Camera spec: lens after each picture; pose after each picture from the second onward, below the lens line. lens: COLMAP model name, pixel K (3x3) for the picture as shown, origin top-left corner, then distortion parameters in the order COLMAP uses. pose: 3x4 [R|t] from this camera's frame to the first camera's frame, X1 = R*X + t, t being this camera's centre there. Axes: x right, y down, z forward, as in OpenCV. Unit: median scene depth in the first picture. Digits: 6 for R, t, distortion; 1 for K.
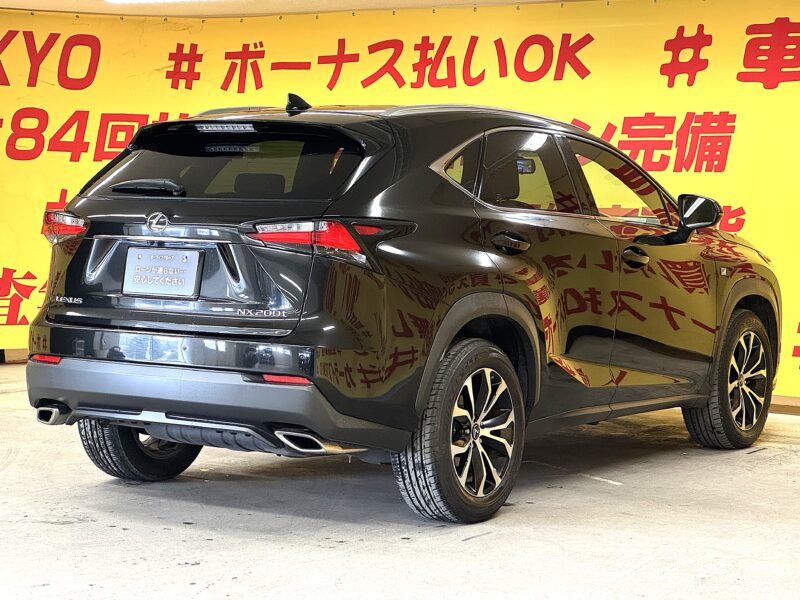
lens RADIAL K [[1959.4, 0, 400.0], [0, 1959.4, 301.7], [0, 0, 1]] dist [0.035522, 0.000000]
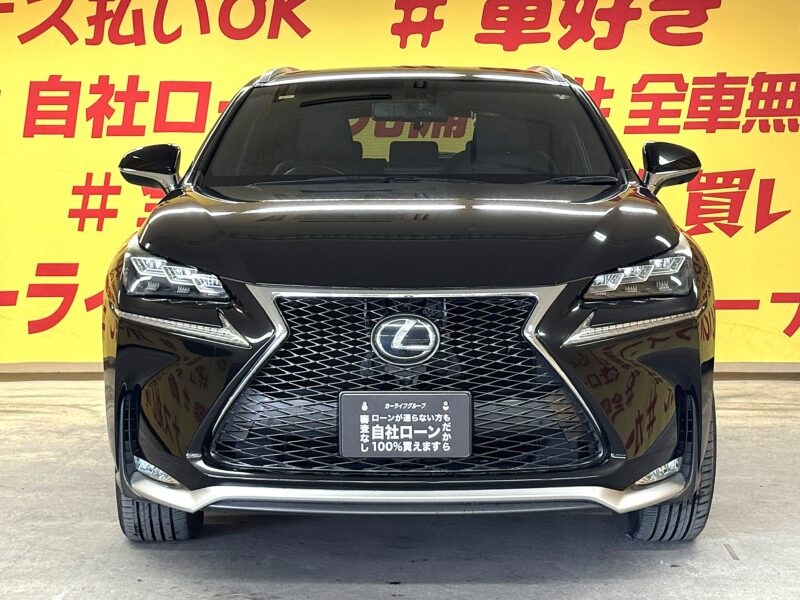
lens RADIAL K [[1769.9, 0, 394.5], [0, 1769.9, 323.2], [0, 0, 1]] dist [-0.016014, 0.000000]
pose [[0.862490, -0.053066, 0.503284, -0.307966], [0.041478, 0.998554, 0.034205, -0.006184], [-0.504372, -0.008626, 0.863444, 0.267756]]
